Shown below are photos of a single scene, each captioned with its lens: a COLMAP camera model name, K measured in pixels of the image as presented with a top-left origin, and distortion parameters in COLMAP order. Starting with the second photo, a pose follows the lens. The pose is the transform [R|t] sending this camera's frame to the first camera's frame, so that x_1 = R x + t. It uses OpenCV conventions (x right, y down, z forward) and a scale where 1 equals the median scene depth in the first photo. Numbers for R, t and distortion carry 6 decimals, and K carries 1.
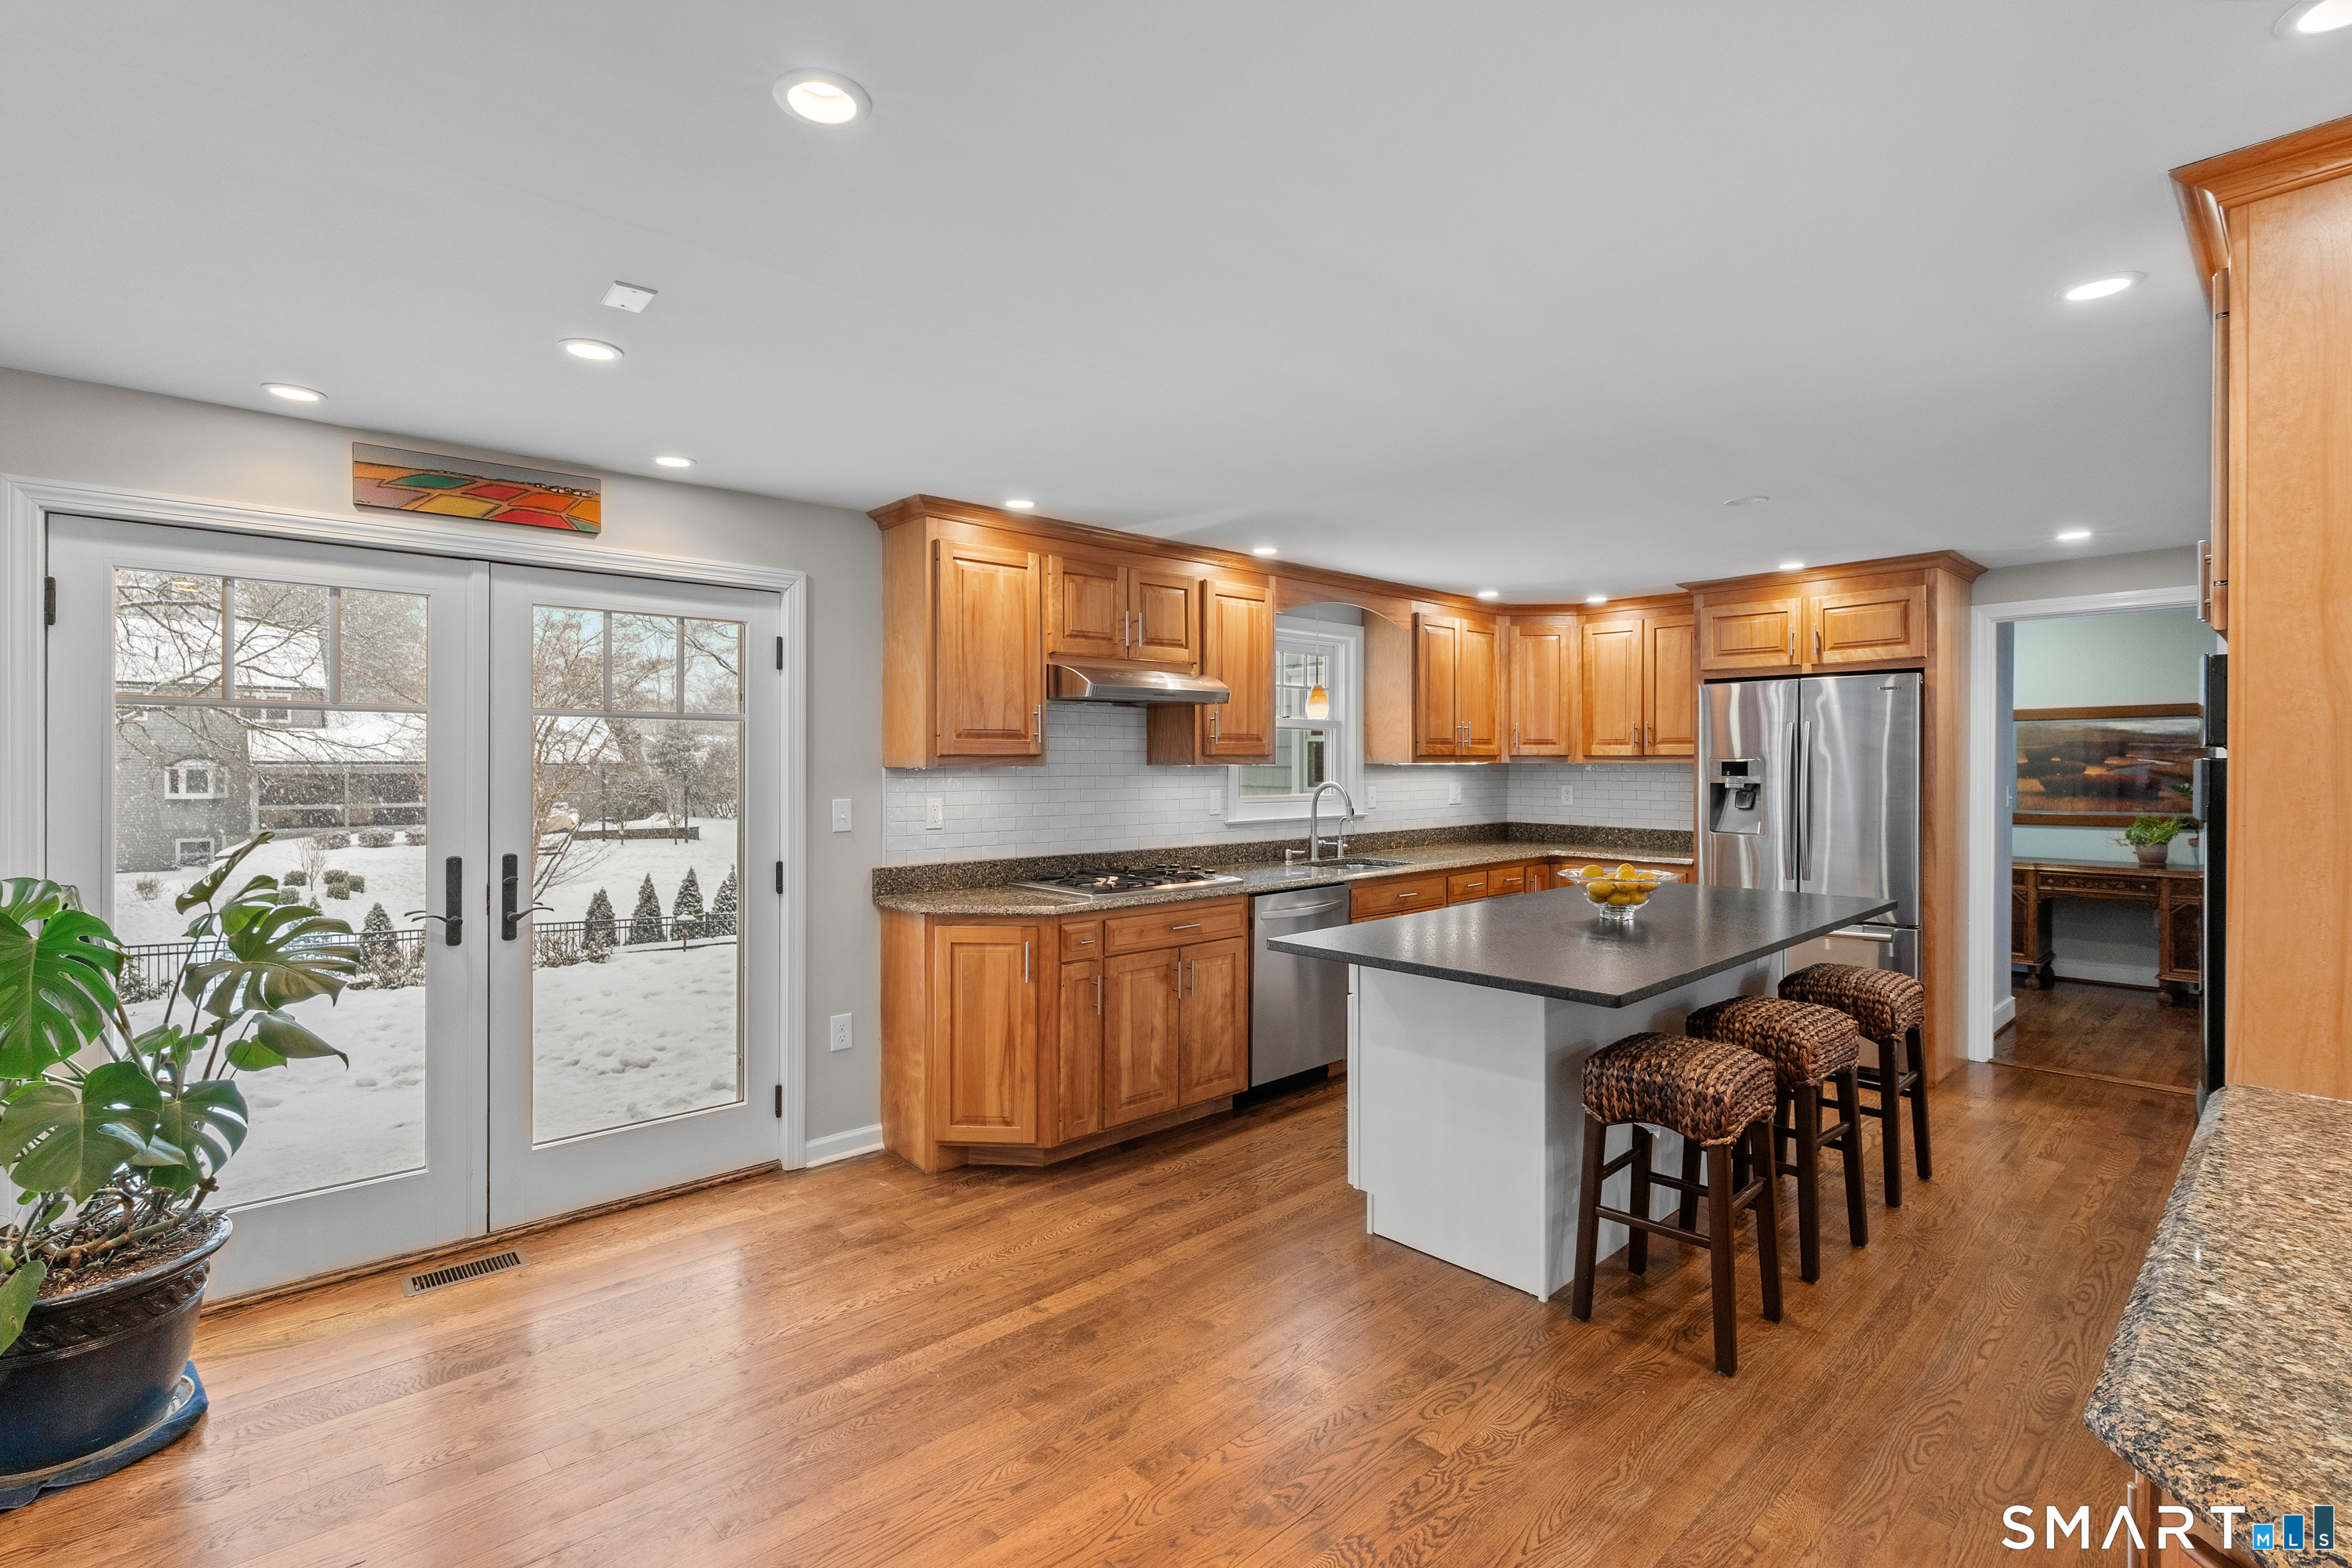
lens RADIAL K [[1074.9, 0, 1165.6], [0, 1074.9, 764.3], [0, 0, 1]] dist [-0.000394, -0.000076]
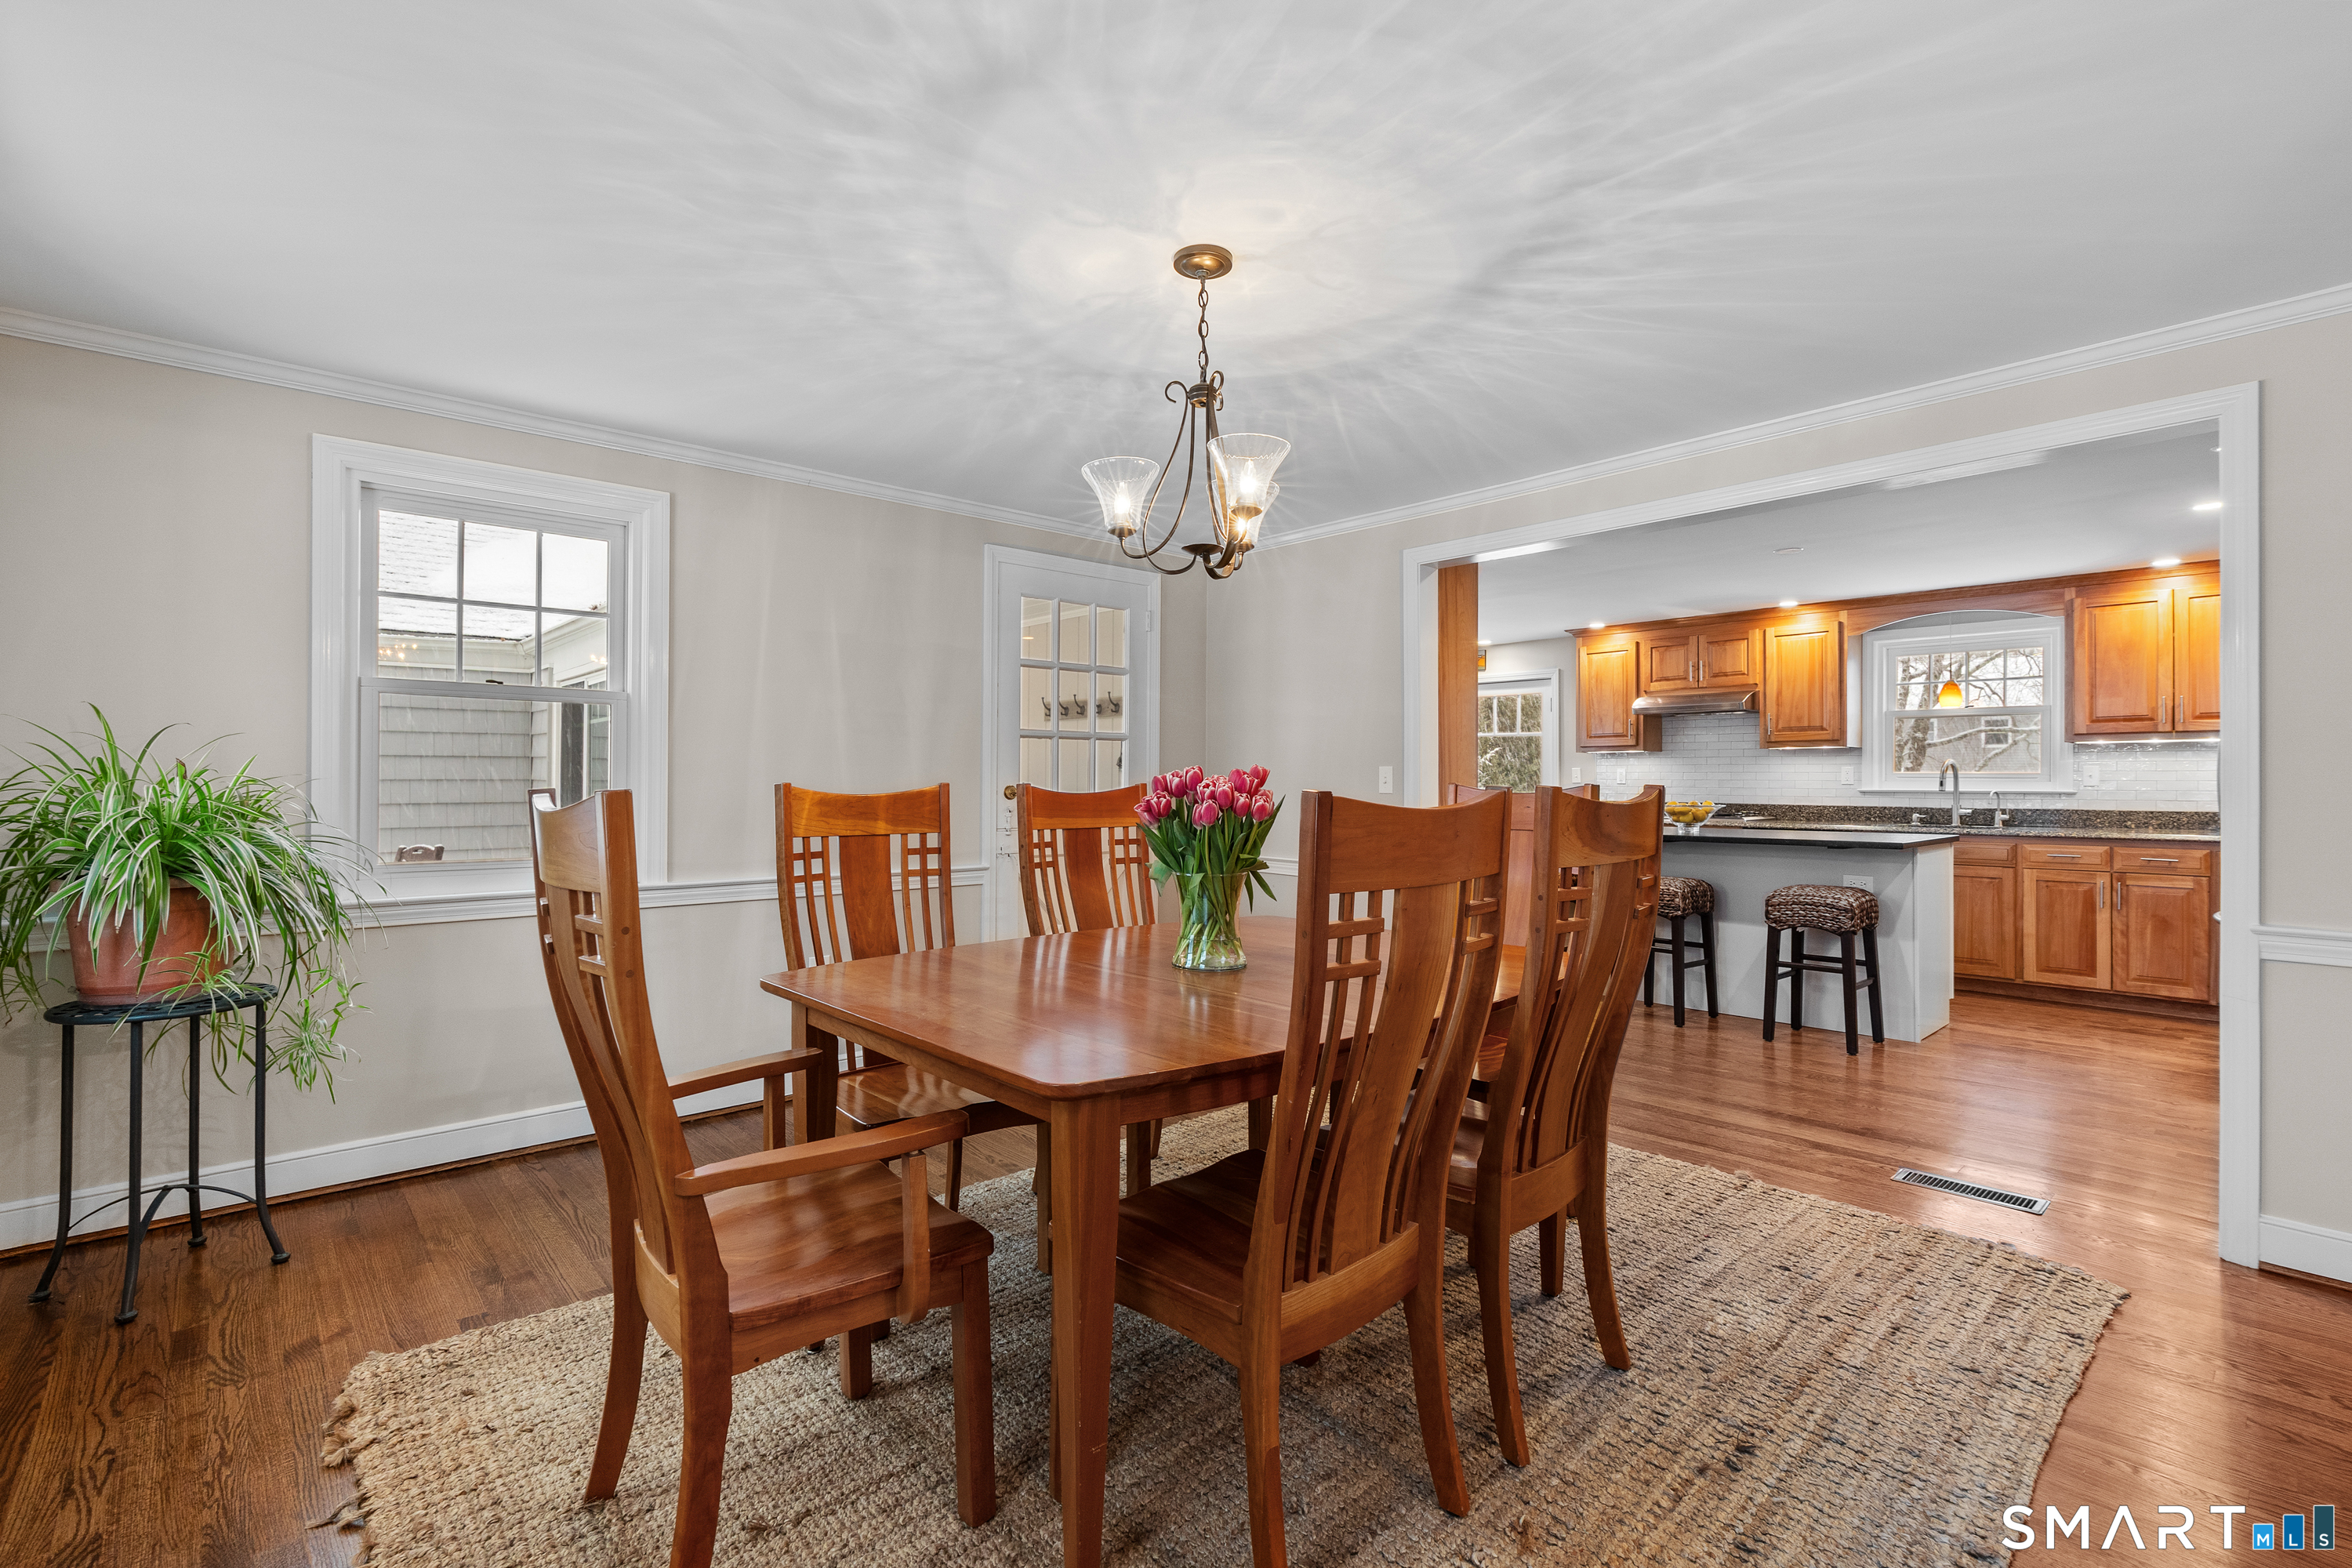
lens RADIAL K [[1074.9, 0, 1165.6], [0, 1074.9, 764.3], [0, 0, 1]] dist [-0.000394, -0.000076]
pose [[-0.004704, -0.001489, -0.999988, 1.450093], [0.001656, 0.999998, -0.001497, 0.021501], [0.999988, -0.001663, -0.004701, 0.127633]]
